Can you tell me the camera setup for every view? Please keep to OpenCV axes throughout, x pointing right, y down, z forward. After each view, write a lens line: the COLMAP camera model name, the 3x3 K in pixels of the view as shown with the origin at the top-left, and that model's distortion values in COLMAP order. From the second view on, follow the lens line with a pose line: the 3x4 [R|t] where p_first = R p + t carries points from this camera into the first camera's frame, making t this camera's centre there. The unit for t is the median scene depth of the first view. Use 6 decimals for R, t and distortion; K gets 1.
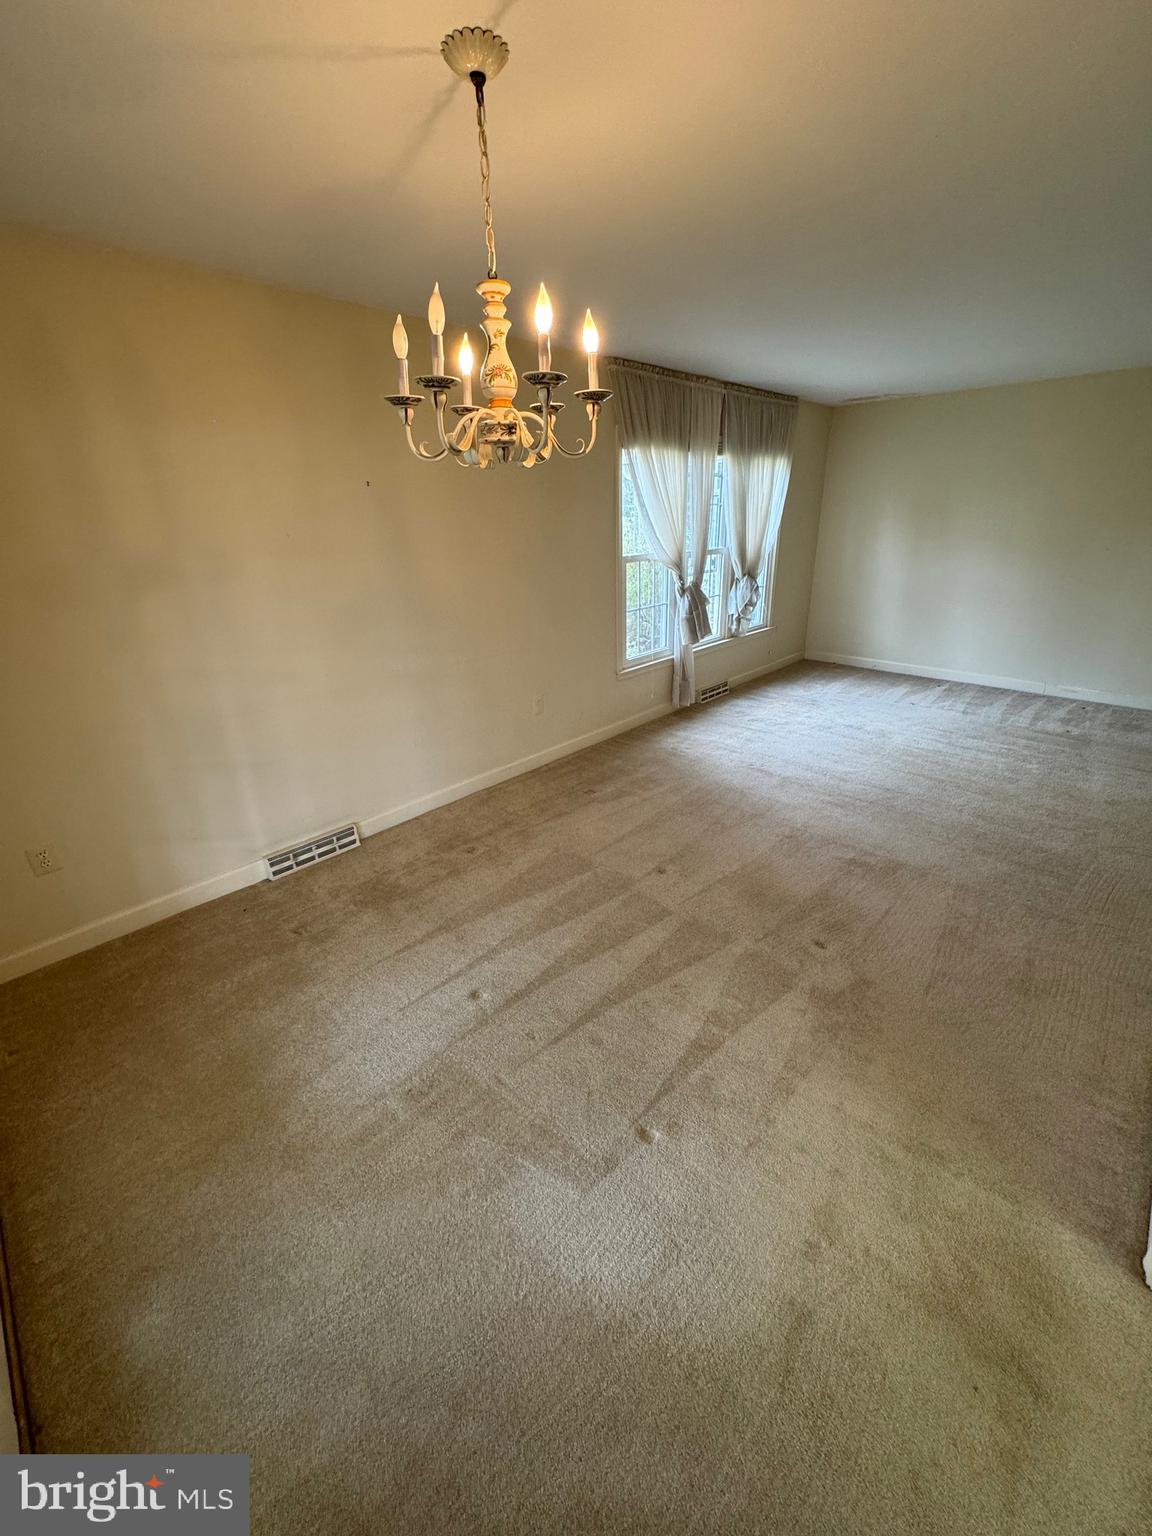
lens RADIAL K [[612.8, 0, 576.0], [0, 612.8, 768.0], [0, 0, 1]] dist [-0.001409, -0.000445]
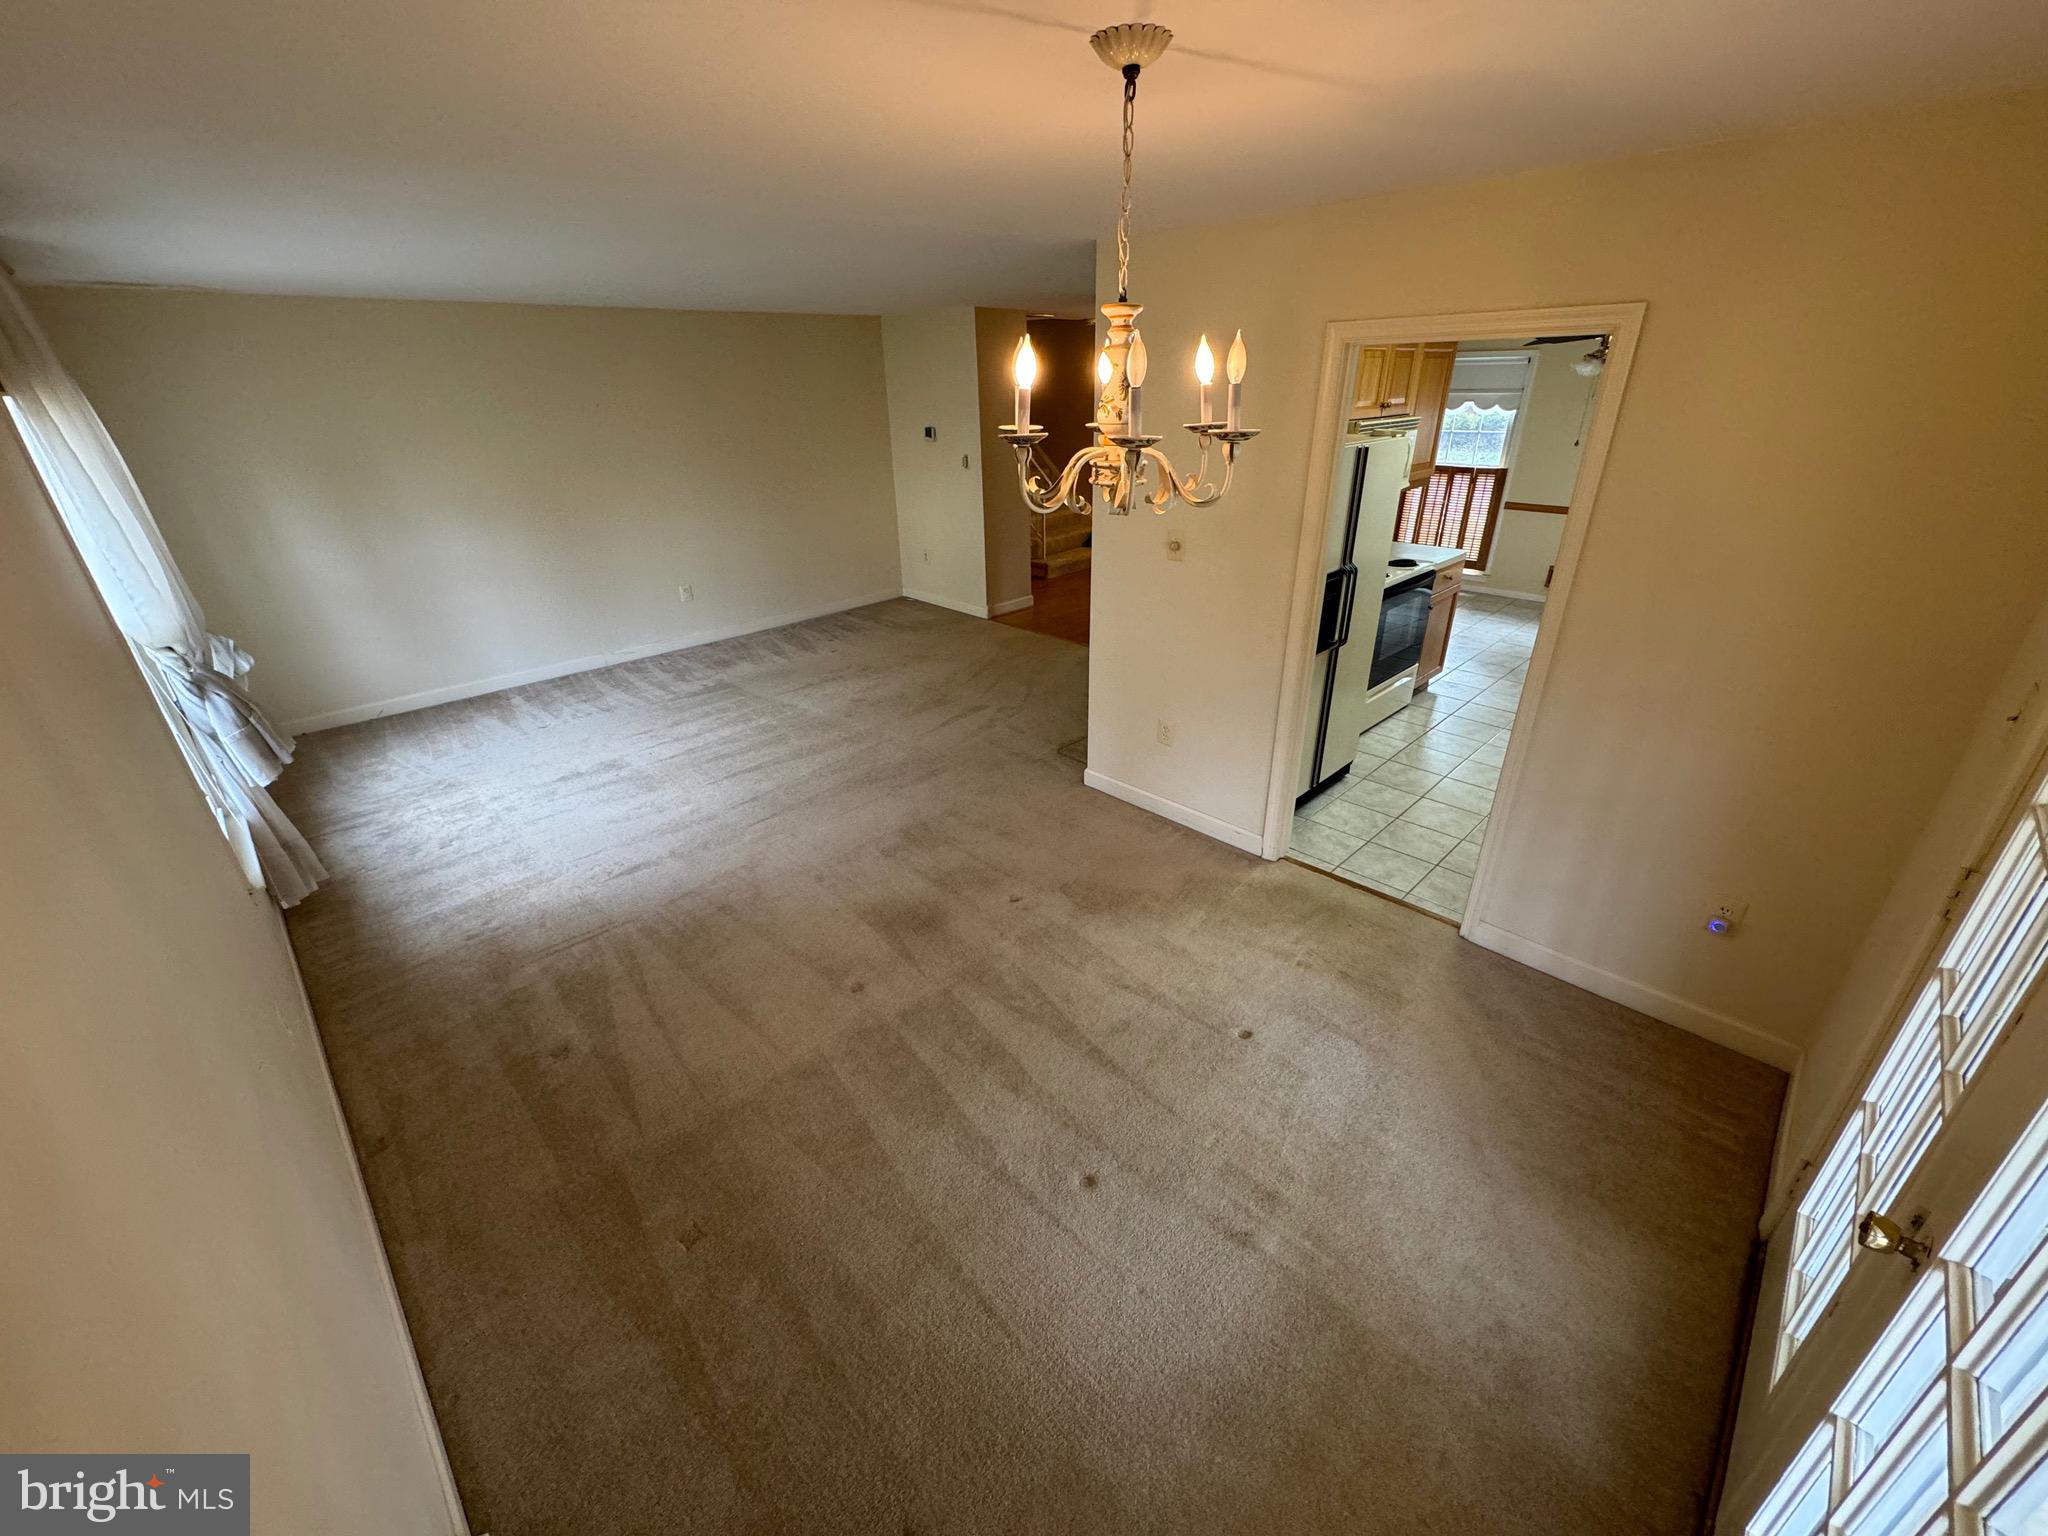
lens RADIAL K [[817.0, 0, 1024.0], [0, 817.0, 768.0], [0, 0, 1]] dist [-0.001409, -0.000445]
pose [[0.013381, -0.406615, 0.913502, -0.420658], [0.401979, 0.838695, 0.367429, -0.218485], [-0.915551, 0.362292, 0.174673, 0.348084]]
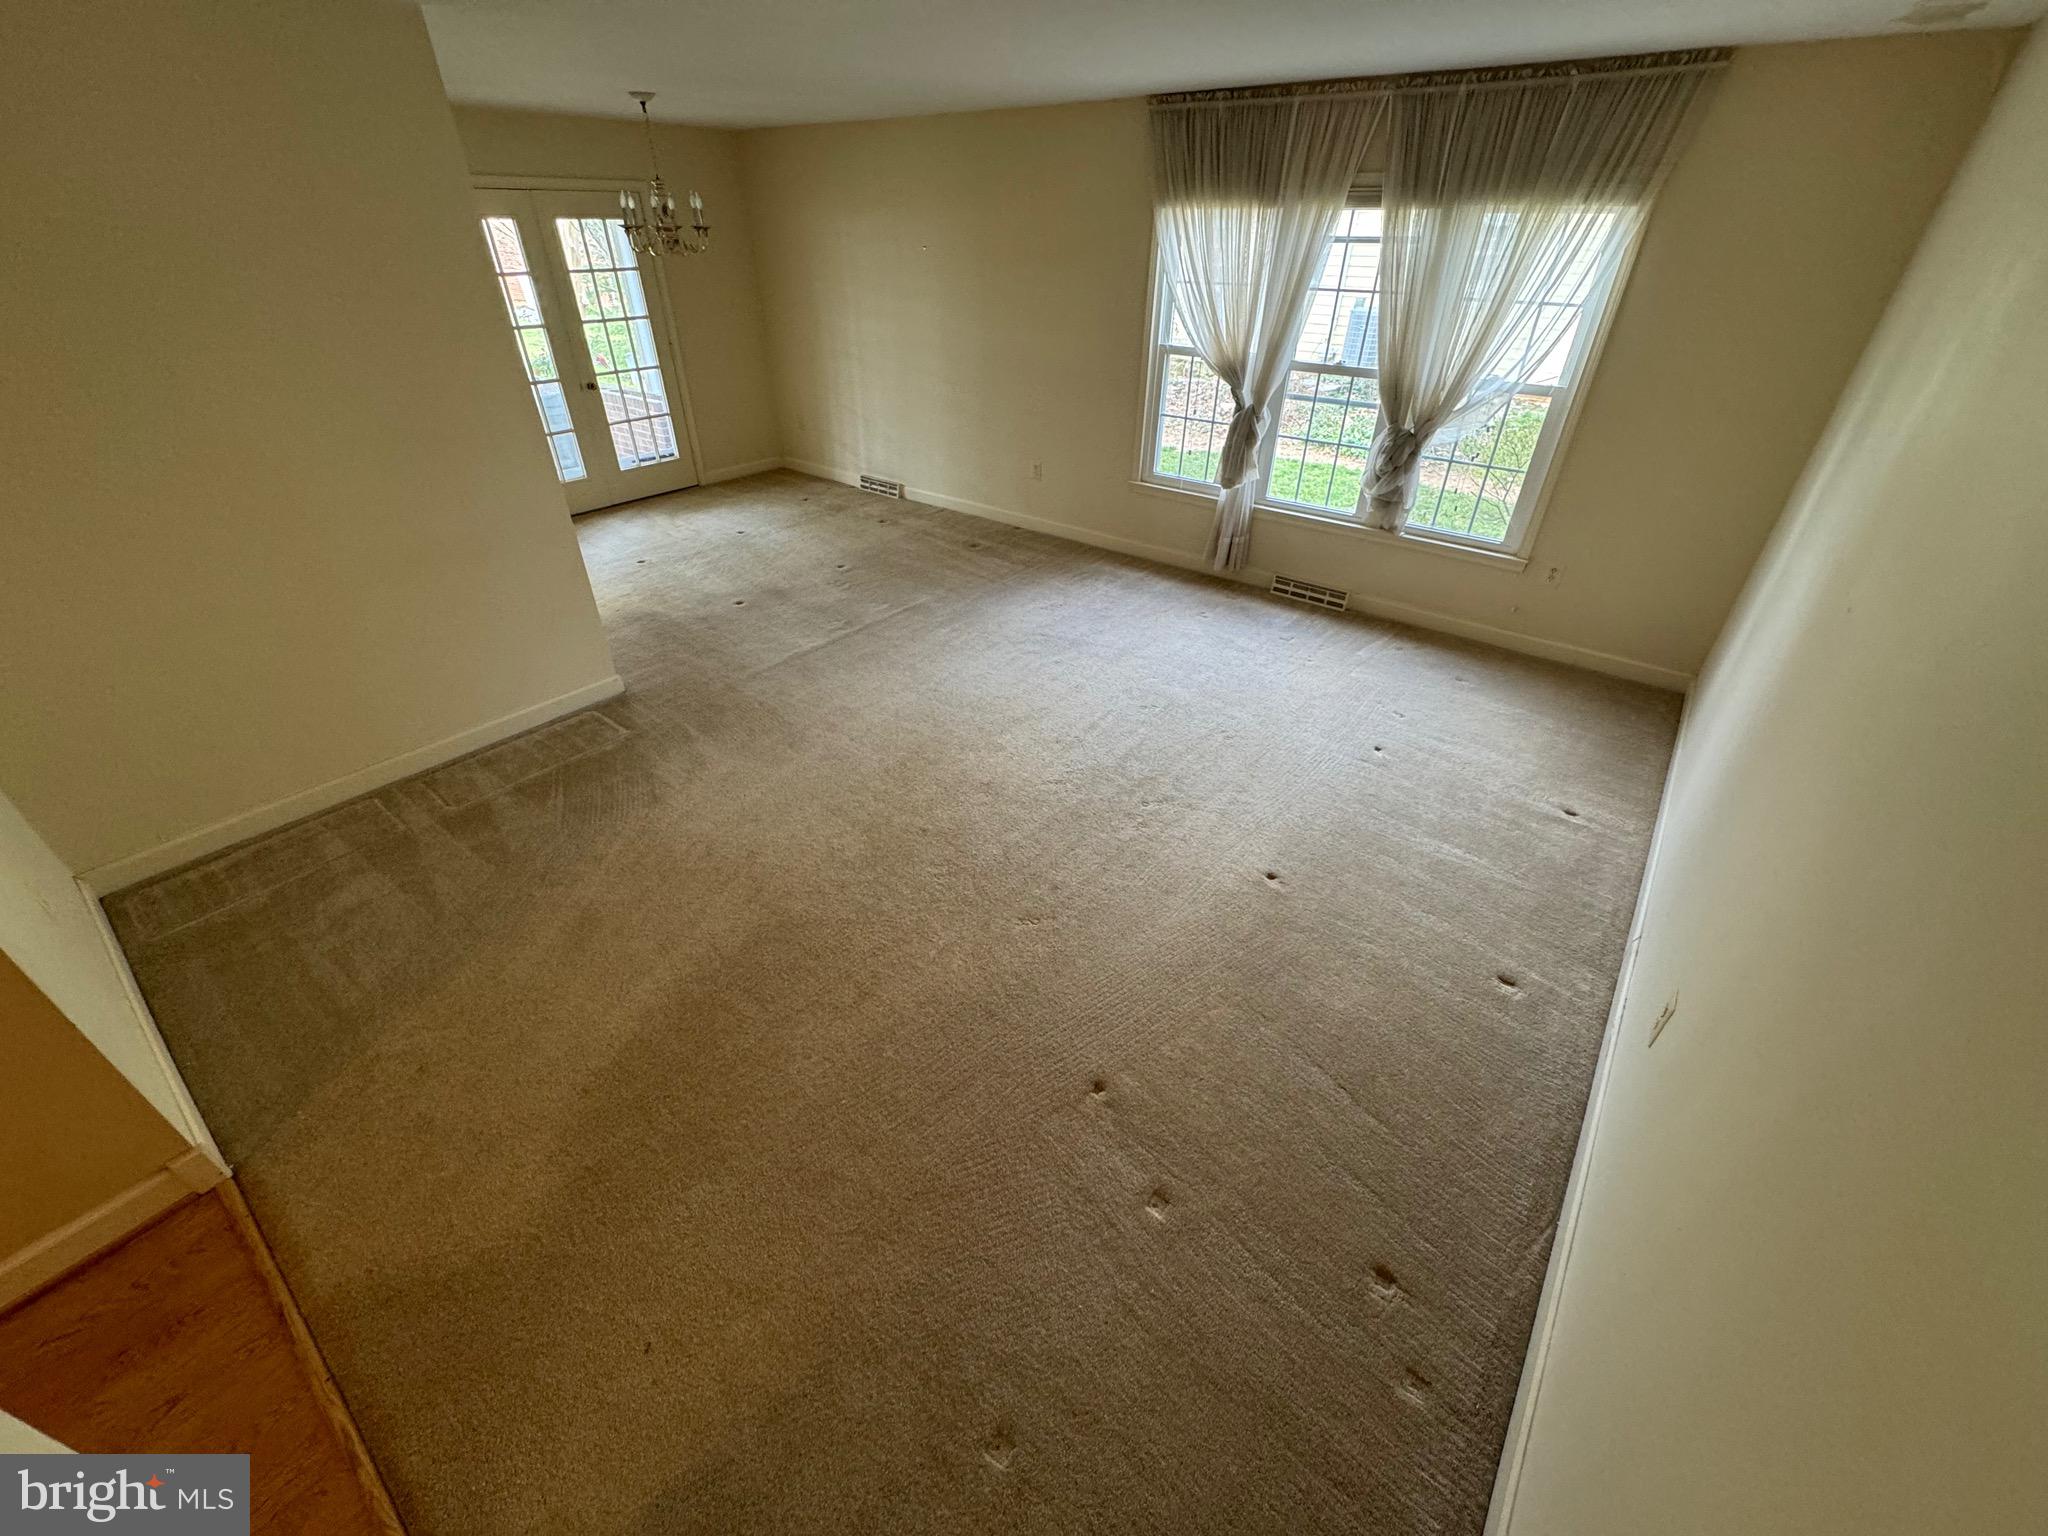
lens RADIAL K [[817.0, 0, 1024.0], [0, 817.0, 768.0], [0, 0, 1]] dist [-0.001409, -0.000445]
pose [[0.110084, 0.578739, -0.808049, 1.238827], [-0.396283, 0.771133, 0.498311, -0.361095], [0.911505, 0.265360, 0.314234, 0.592226]]
